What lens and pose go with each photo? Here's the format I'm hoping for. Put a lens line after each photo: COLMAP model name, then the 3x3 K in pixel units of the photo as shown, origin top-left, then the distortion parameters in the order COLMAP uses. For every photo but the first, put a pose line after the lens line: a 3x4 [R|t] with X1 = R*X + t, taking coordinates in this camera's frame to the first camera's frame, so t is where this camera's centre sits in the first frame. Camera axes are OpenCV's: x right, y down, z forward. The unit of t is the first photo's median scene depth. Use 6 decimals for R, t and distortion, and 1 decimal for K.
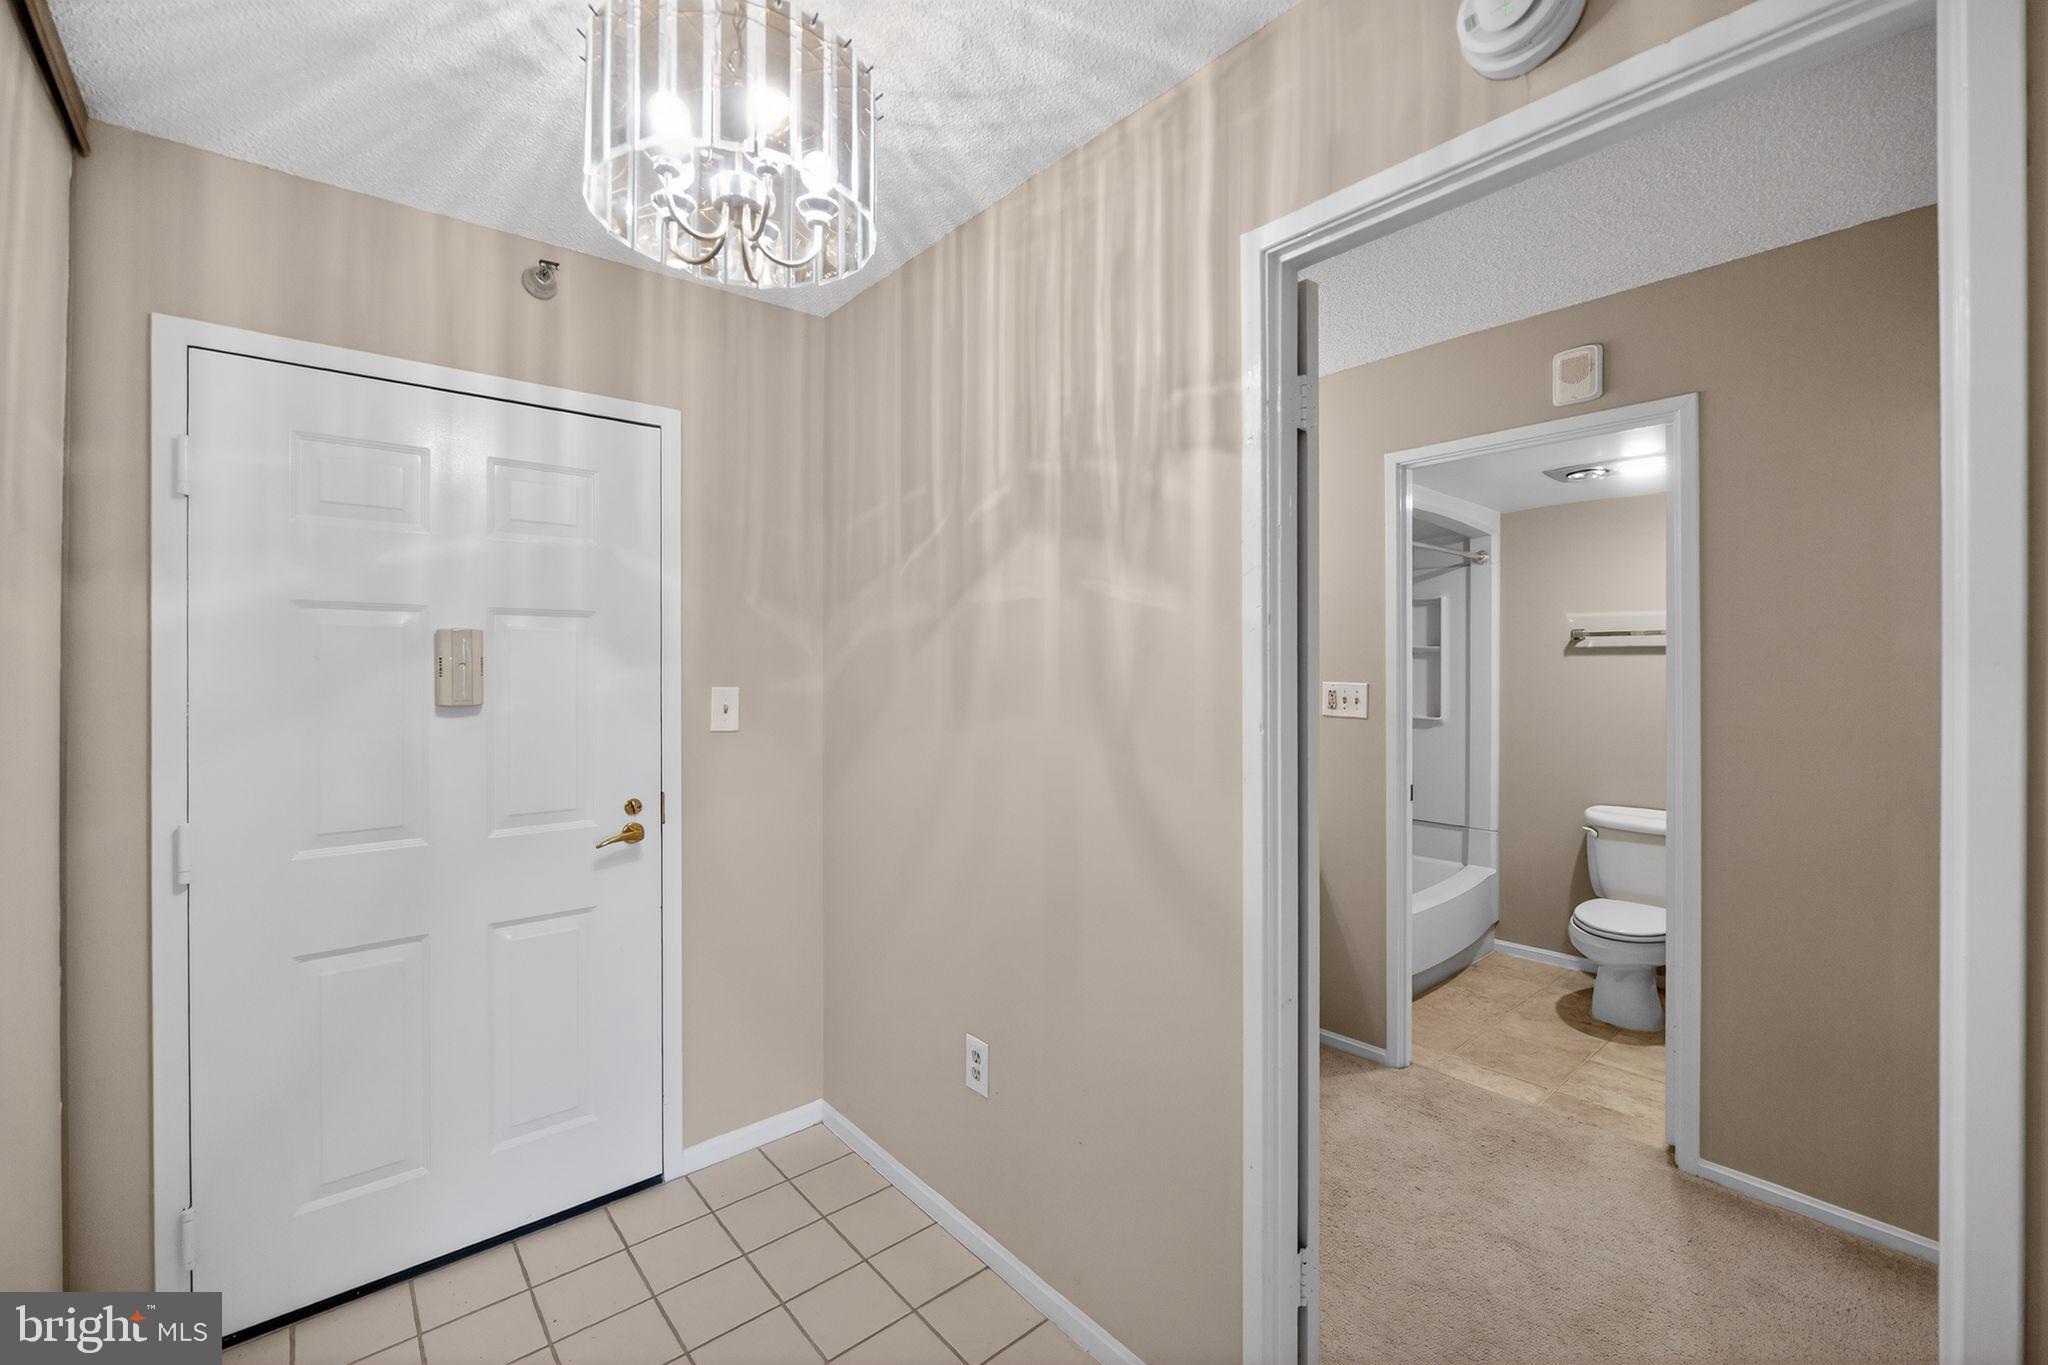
lens RADIAL K [[857.7, 0, 1036.8], [0, 857.7, 663.3], [0, 0, 1]] dist [-0.001536, -0.000141]
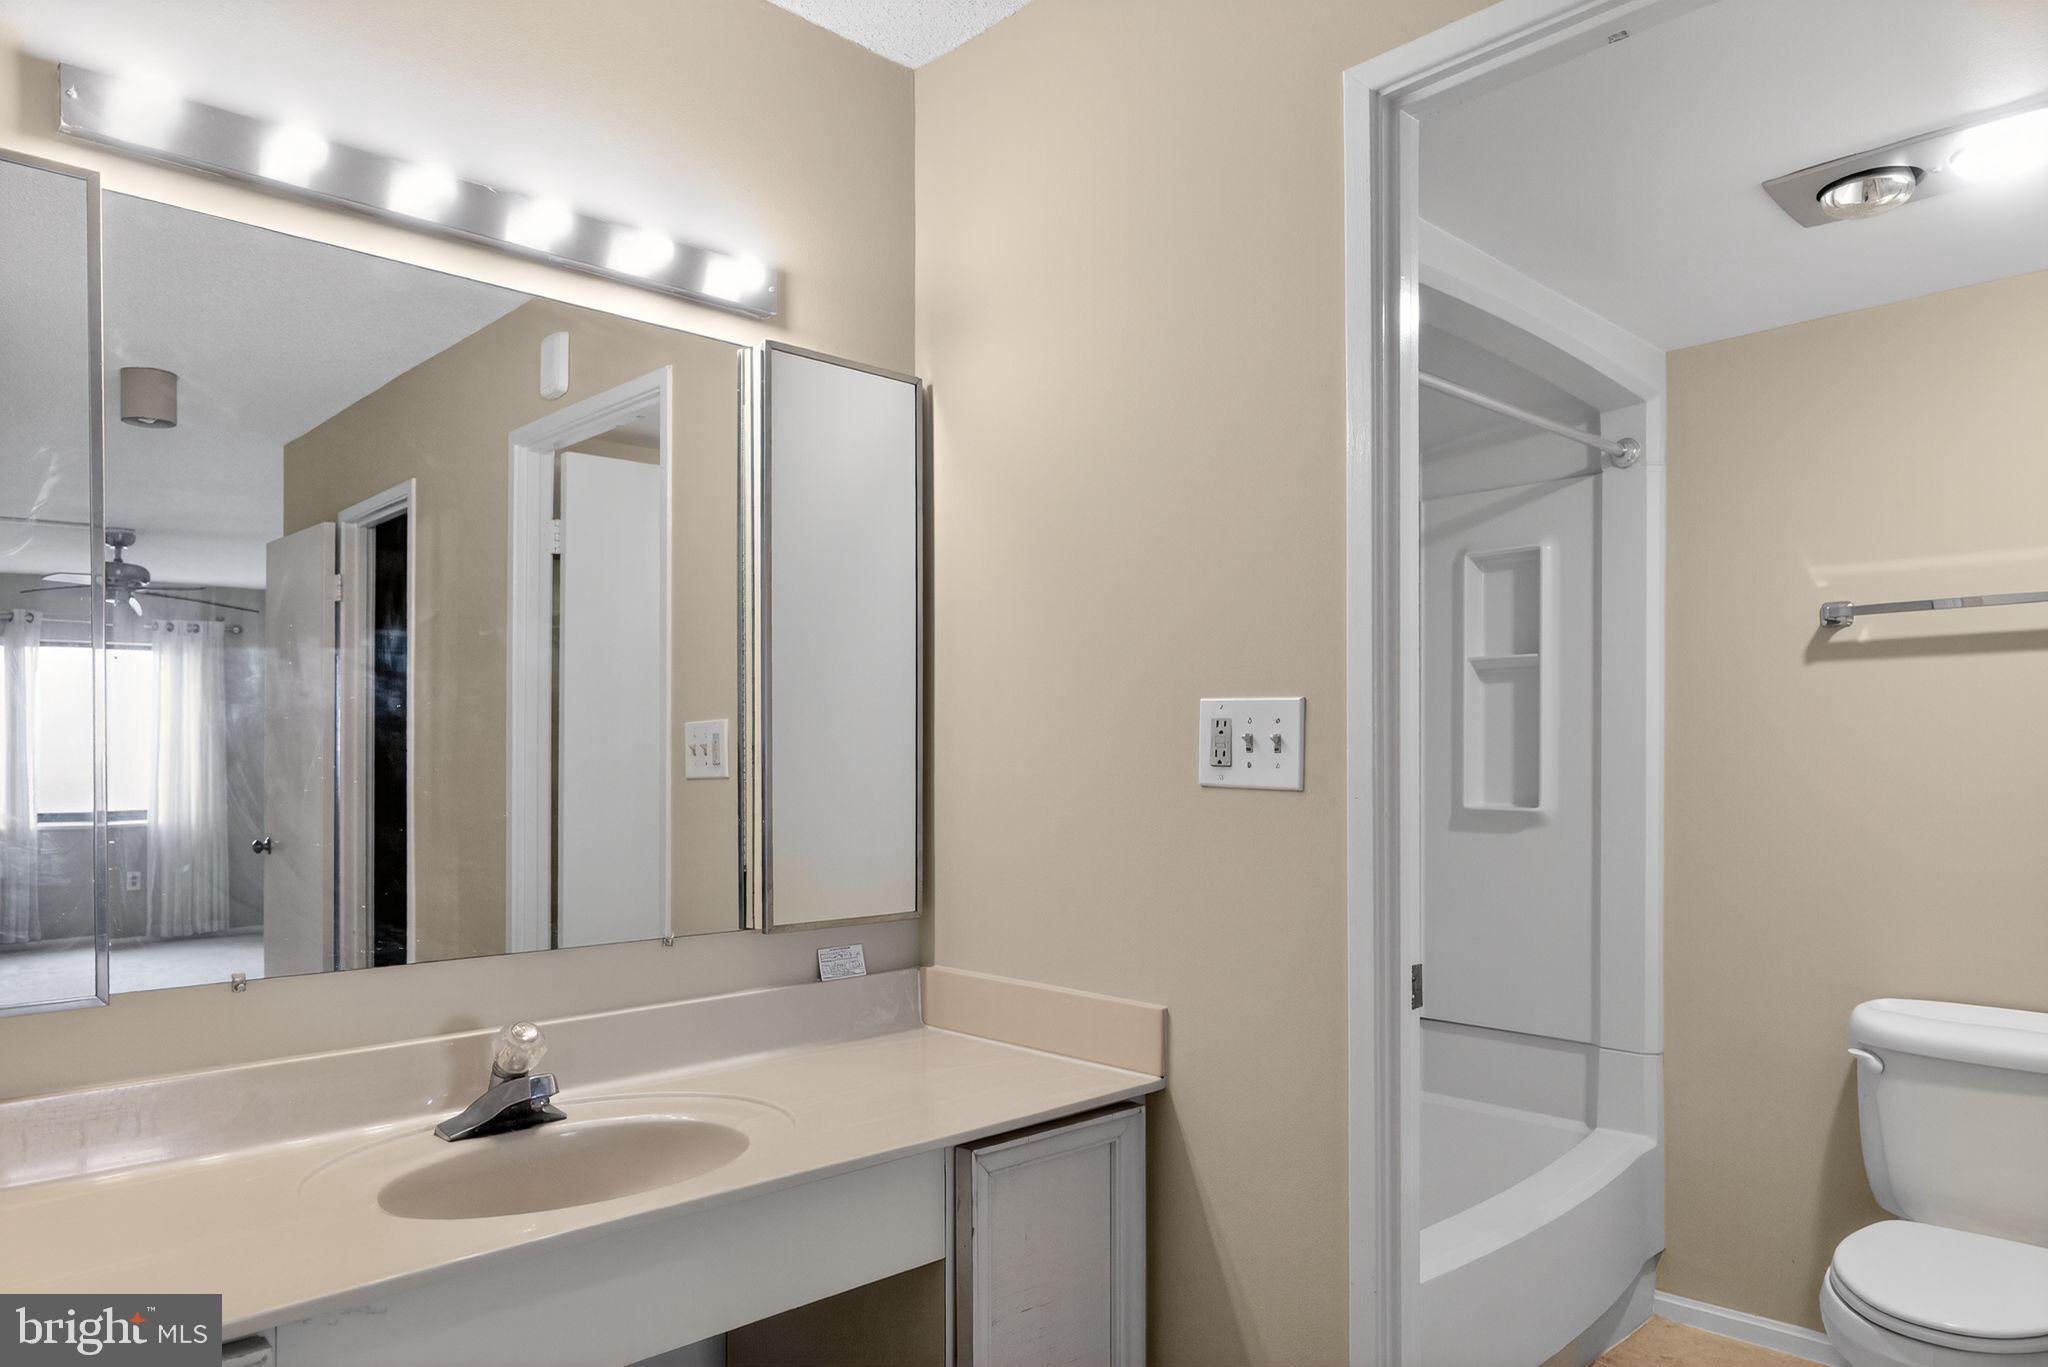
lens RADIAL K [[1340.0, 0, 1024.4], [0, 1340.0, 756.1], [0, 0, 1]] dist [0.001434, -0.002332]
pose [[0.999319, -0.002318, 0.036820, 0.180126], [0.002171, 0.999990, 0.004035, 0.034735], [-0.036829, -0.003953, 0.999314, 0.312109]]
